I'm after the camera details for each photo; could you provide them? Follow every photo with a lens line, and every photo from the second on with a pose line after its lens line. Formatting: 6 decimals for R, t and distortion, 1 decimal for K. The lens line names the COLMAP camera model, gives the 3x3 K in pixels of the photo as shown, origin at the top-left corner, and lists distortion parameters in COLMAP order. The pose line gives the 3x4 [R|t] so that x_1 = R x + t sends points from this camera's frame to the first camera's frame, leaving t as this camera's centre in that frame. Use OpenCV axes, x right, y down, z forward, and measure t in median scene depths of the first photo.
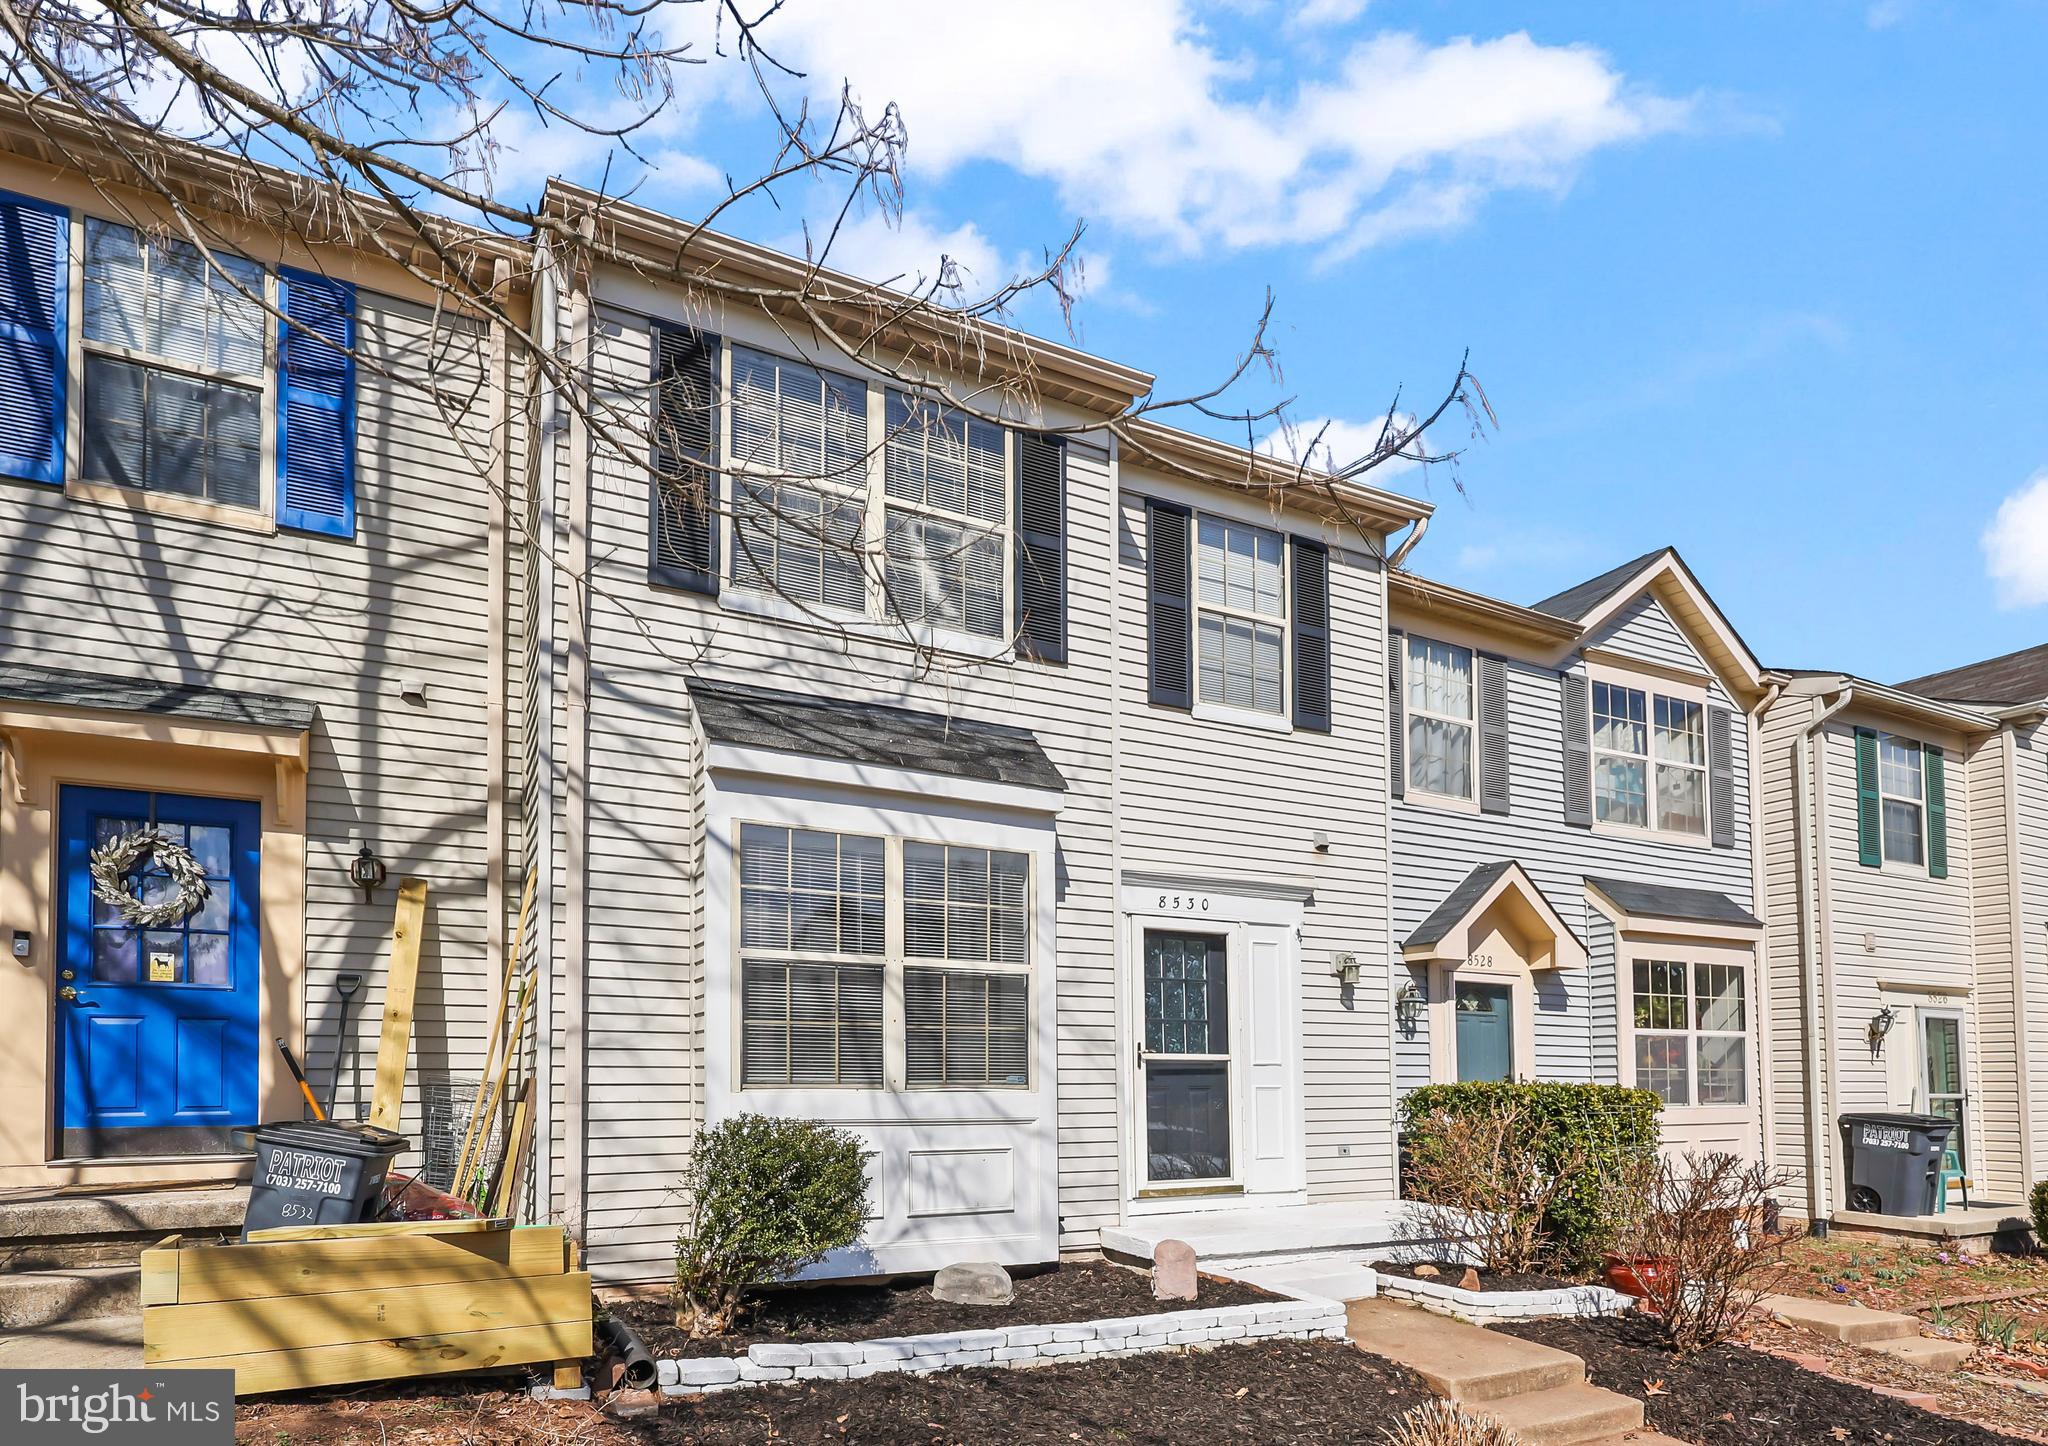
lens RADIAL K [[949.7, 0, 1025.2], [0, 949.7, 713.8], [0, 0, 1]] dist [0.000404, 0.000061]
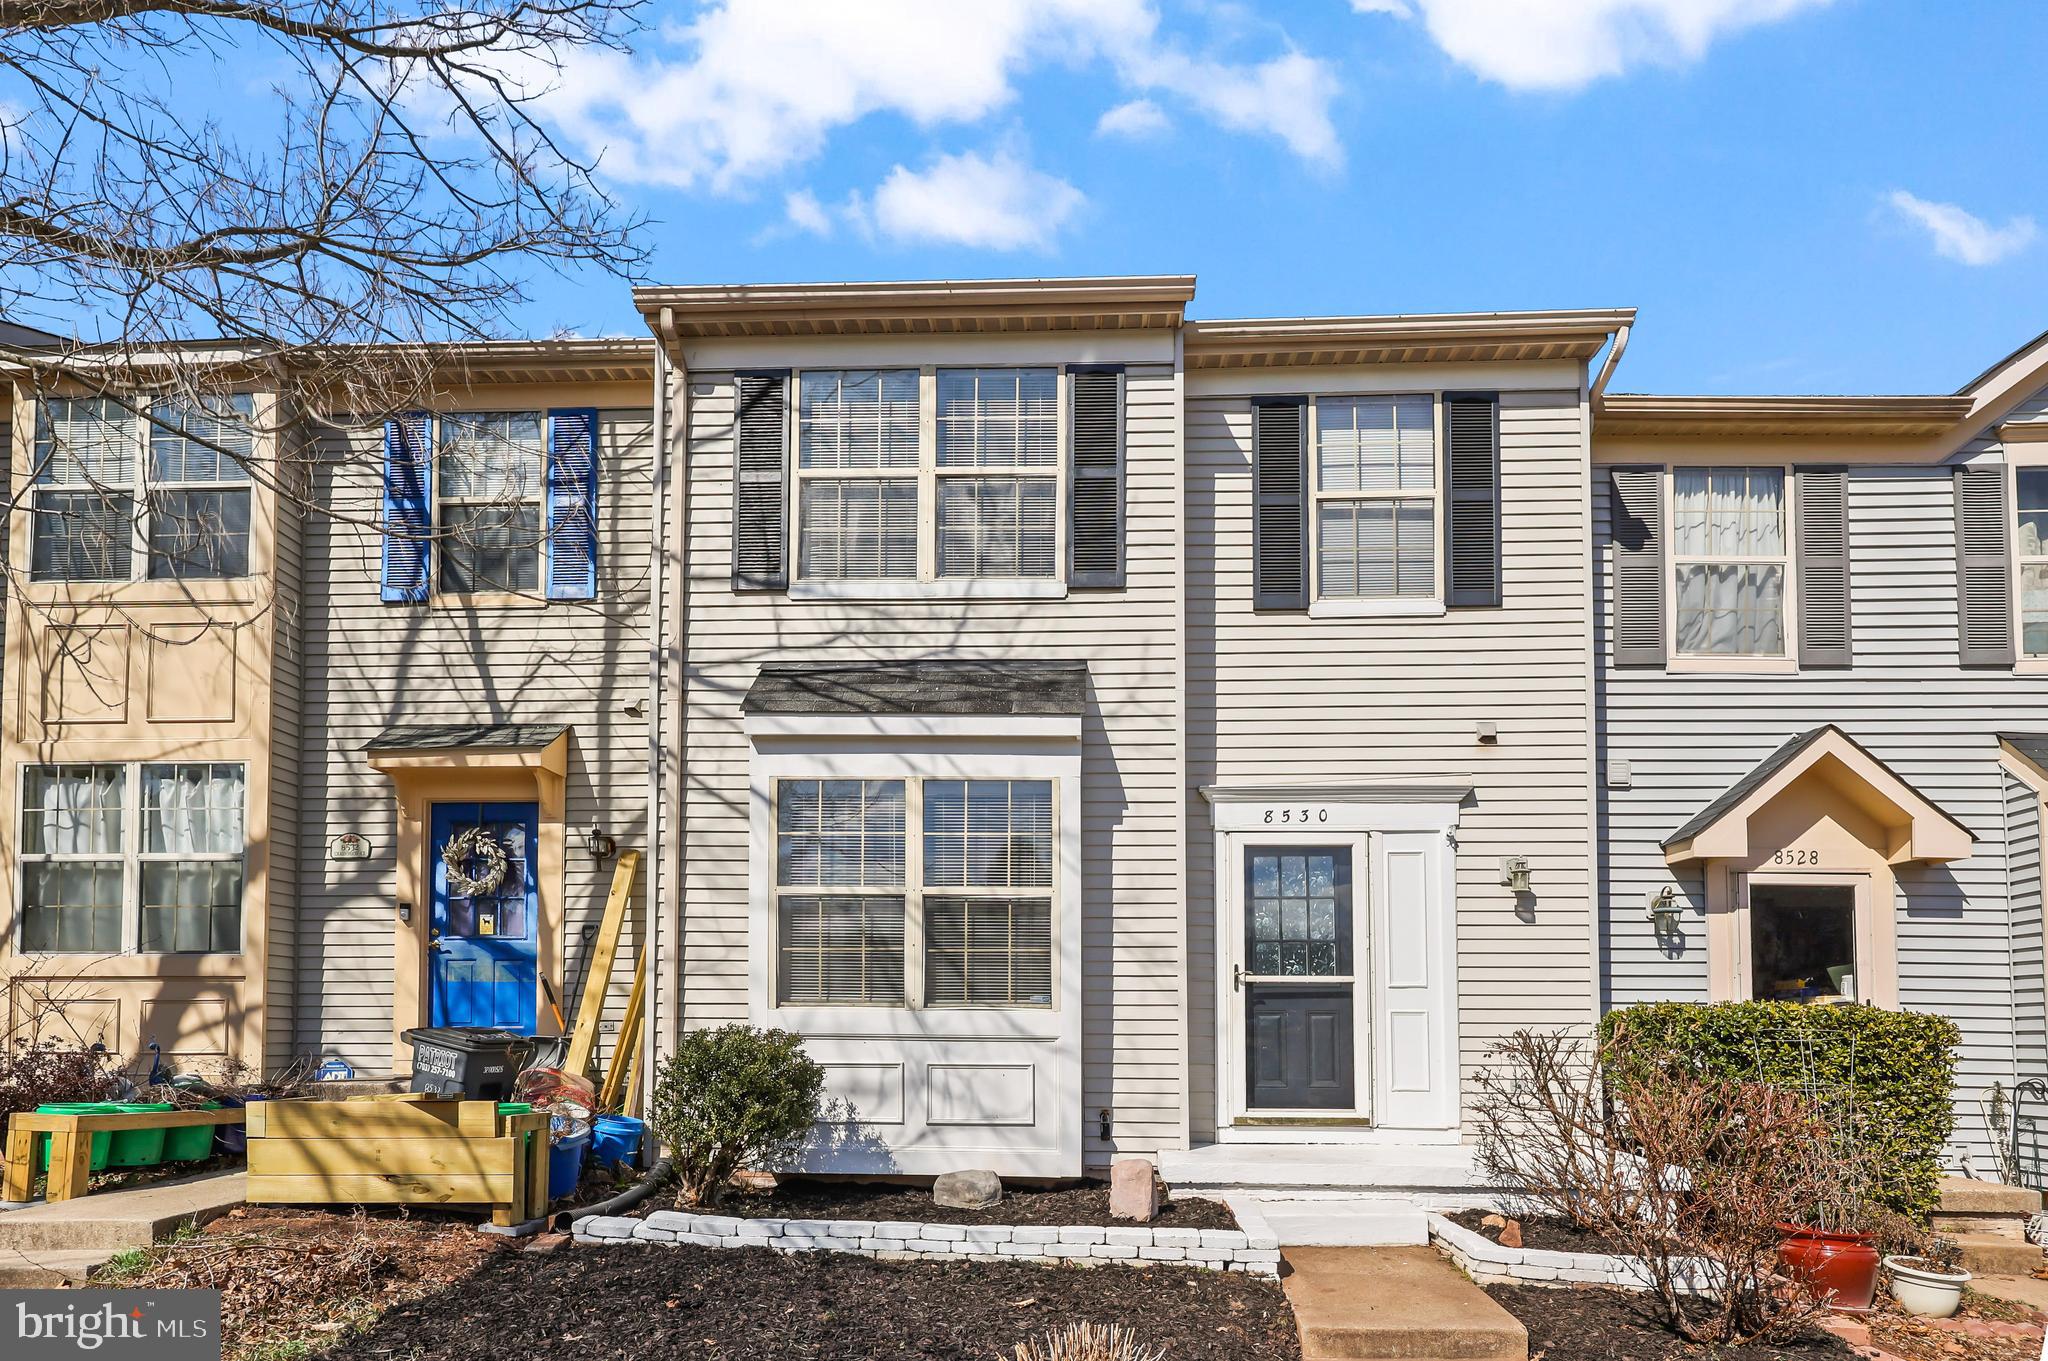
lens RADIAL K [[916.4, 0, 1030.1], [0, 916.4, 676.0], [0, 0, 1]] dist [0.000374, 0.000246]
pose [[0.899273, -0.152292, -0.410019, 0.367859], [0.153901, 0.987652, -0.029298, 0.056398], [0.409417, -0.036756, 0.911606, 0.087839]]
